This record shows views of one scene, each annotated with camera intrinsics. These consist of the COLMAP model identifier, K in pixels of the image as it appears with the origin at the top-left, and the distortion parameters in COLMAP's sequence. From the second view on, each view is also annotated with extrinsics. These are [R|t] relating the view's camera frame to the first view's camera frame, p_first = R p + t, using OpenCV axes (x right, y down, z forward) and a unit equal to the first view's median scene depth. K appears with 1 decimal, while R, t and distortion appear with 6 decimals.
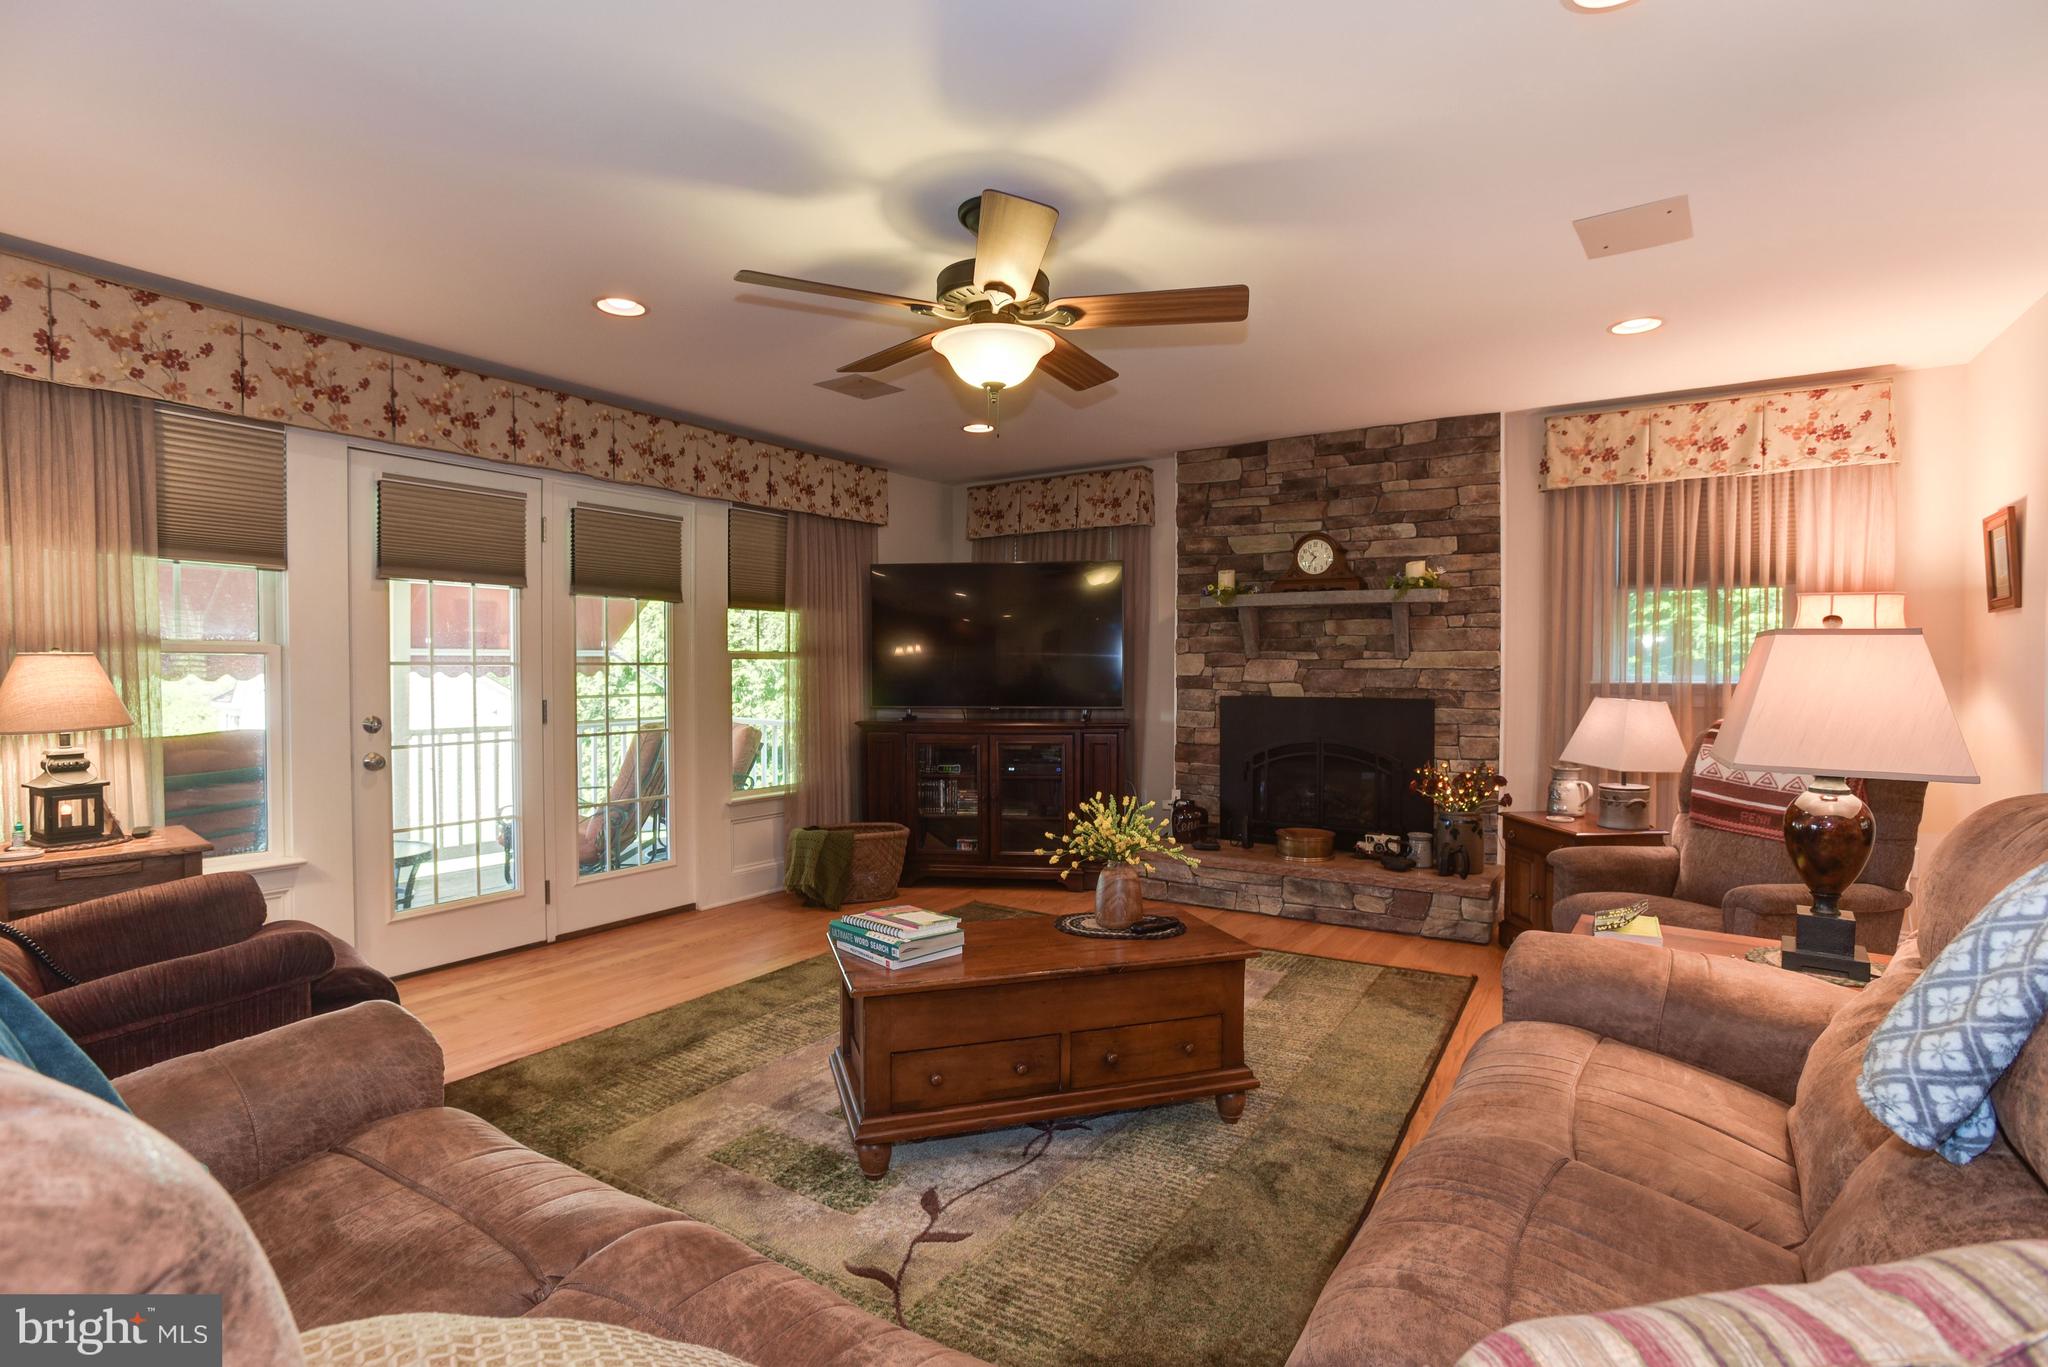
lens RADIAL K [[1002.7, 0, 1000.6], [0, 1002.7, 686.8], [0, 0, 1]] dist [-0.055035, 0.043943]
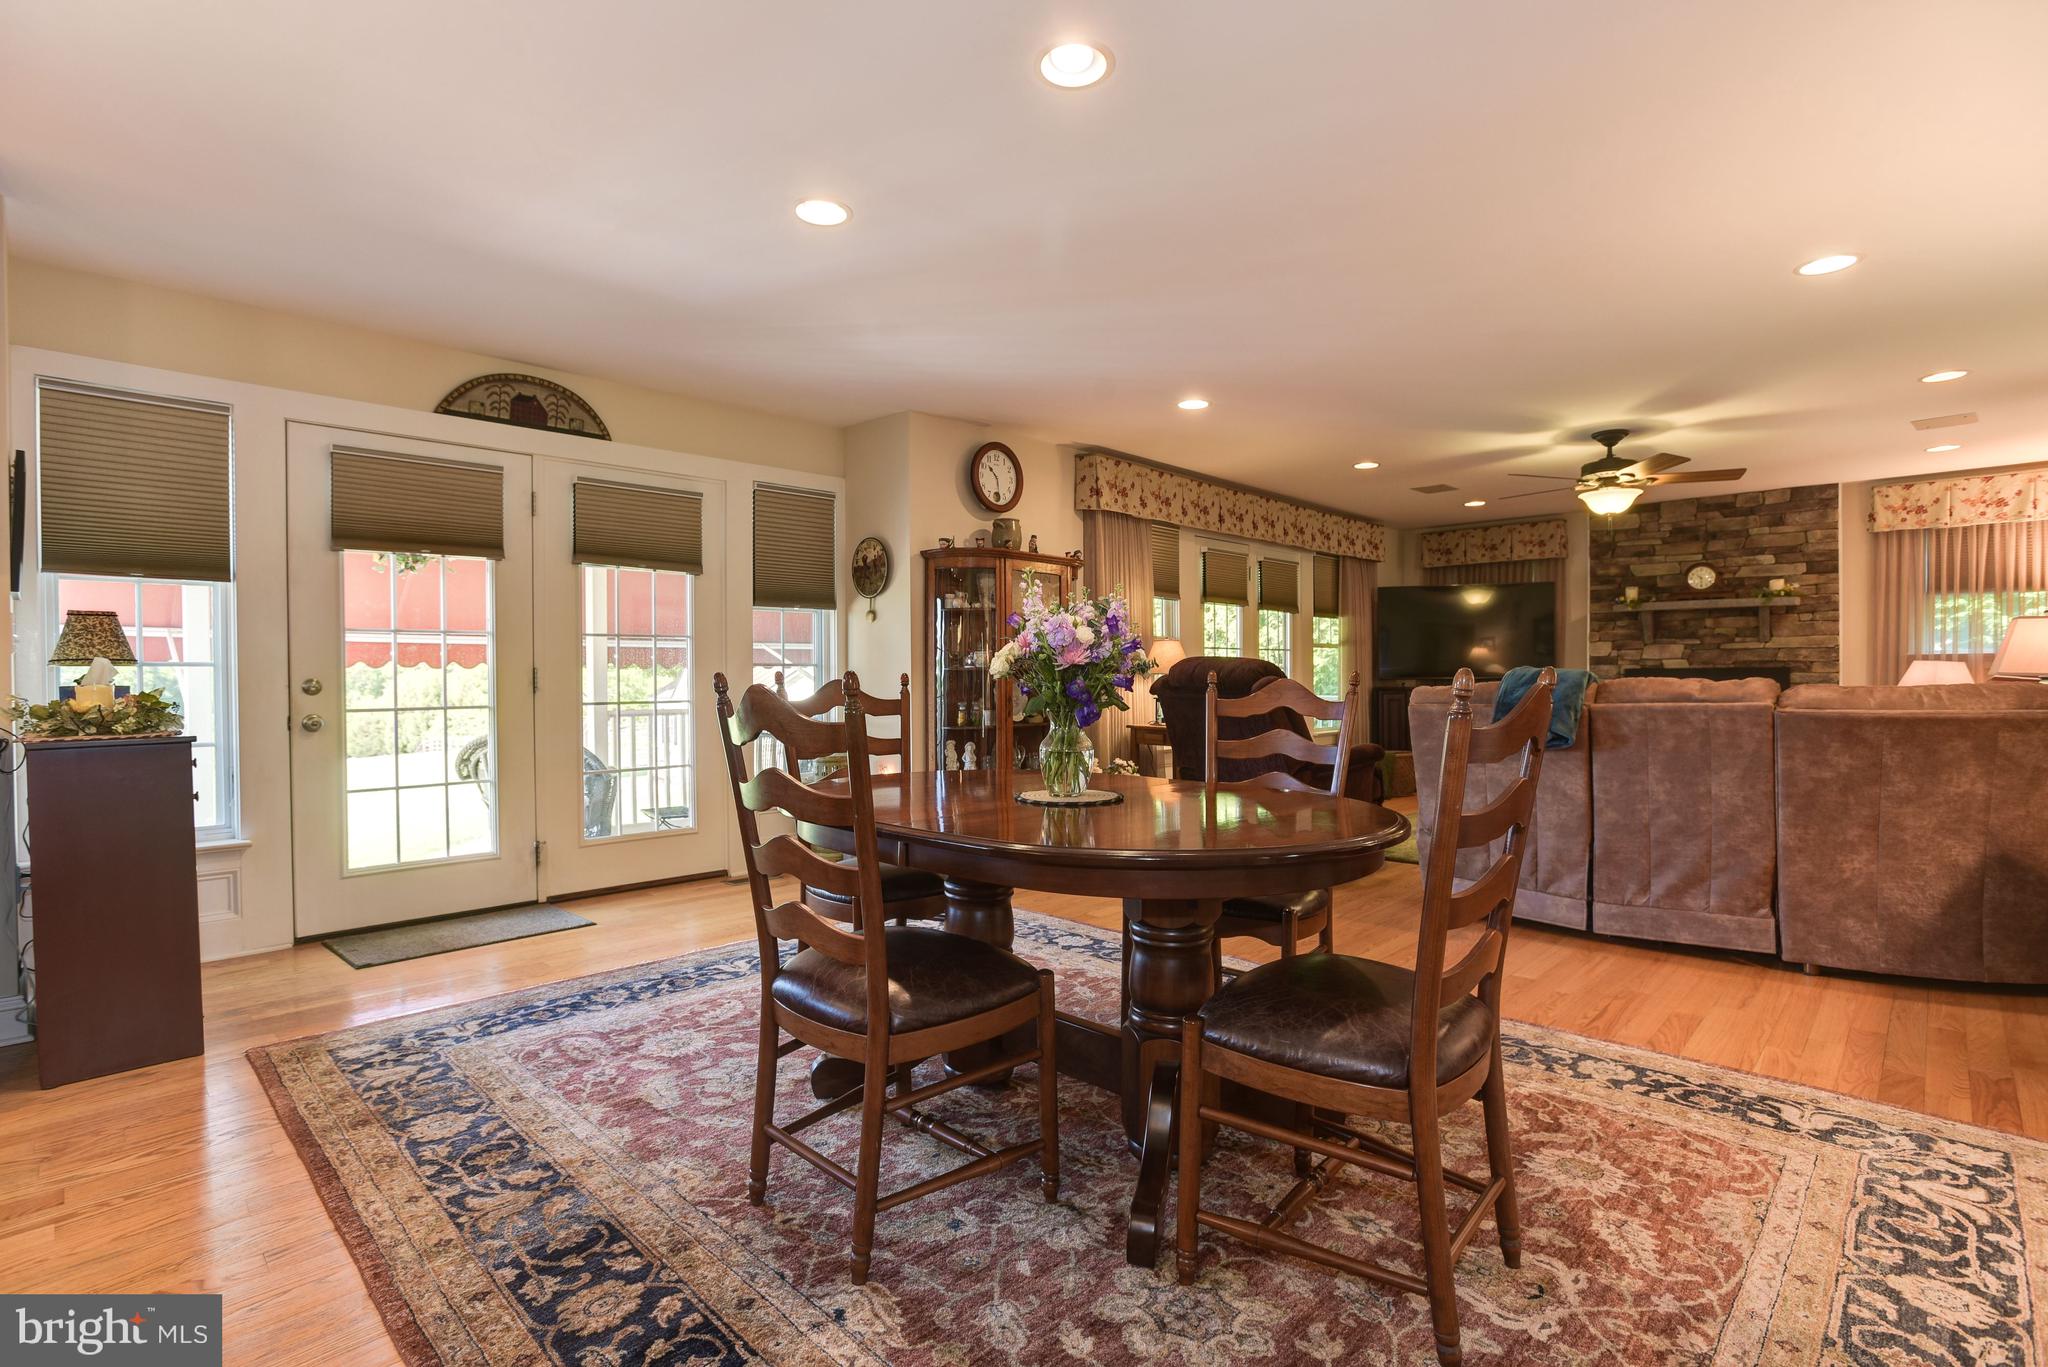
lens RADIAL K [[974.7, 0, 1017.6], [0, 974.7, 686.5], [0, 0, 1]] dist [-0.046769, 0.023332]
pose [[0.983894, -0.005191, -0.178680, -0.481608], [0.003765, 0.999958, -0.008322, 0.049943], [0.178715, 0.007515, 0.983872, -0.680997]]
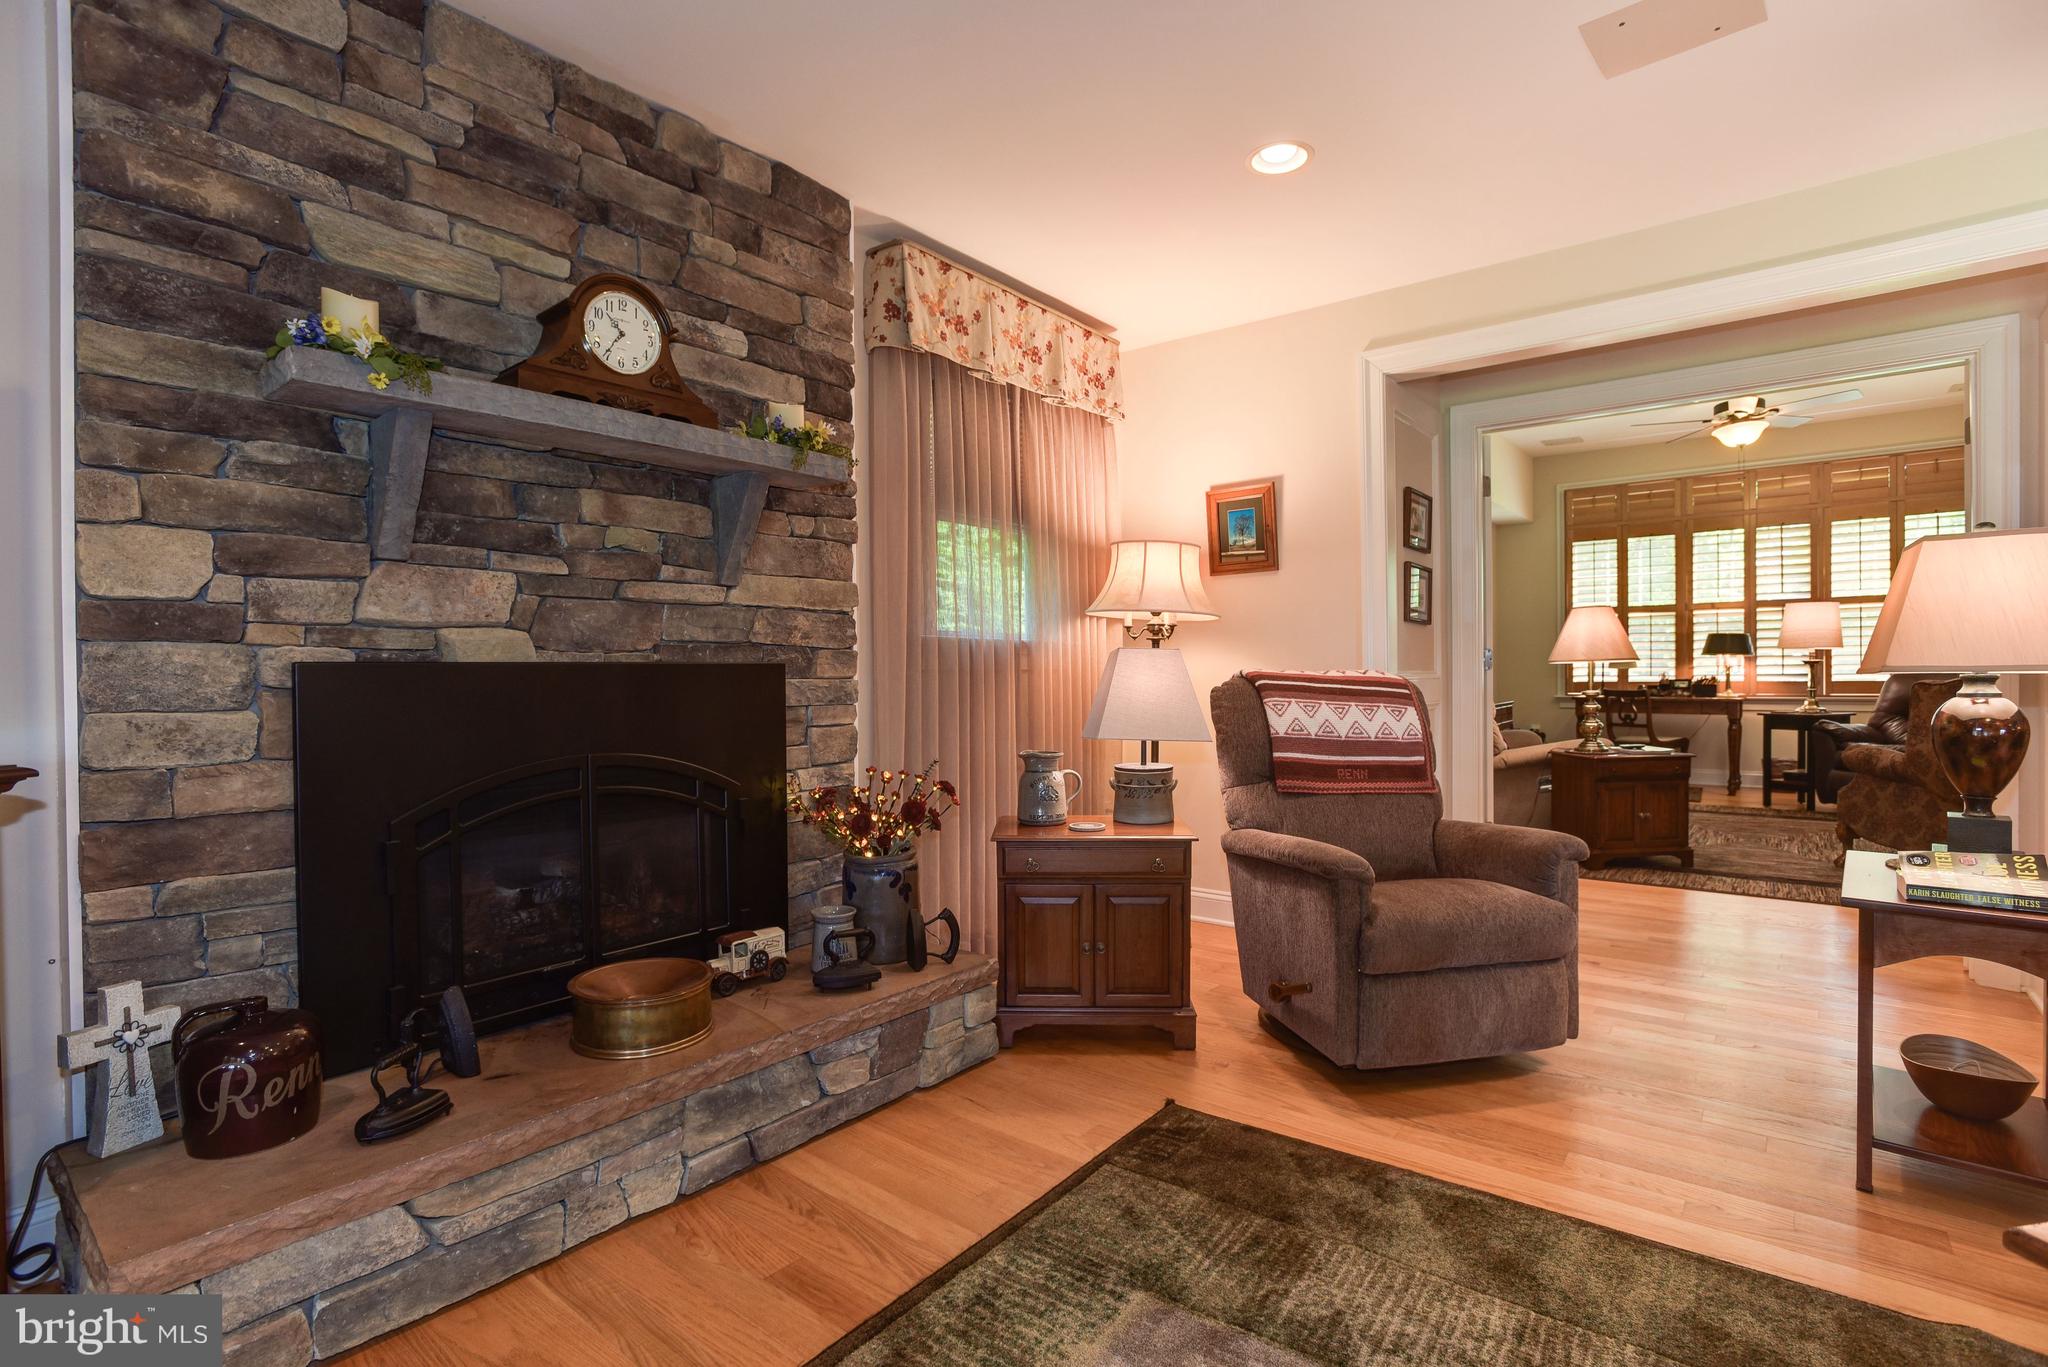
lens RADIAL K [[974.7, 0, 1017.6], [0, 974.7, 686.5], [0, 0, 1]] dist [-0.046769, 0.023332]
pose [[0.082080, -0.013456, 0.996535, -0.089512], [0.031172, 0.999454, 0.010928, 0.023760], [-0.996138, 0.030167, 0.082455, 0.813628]]
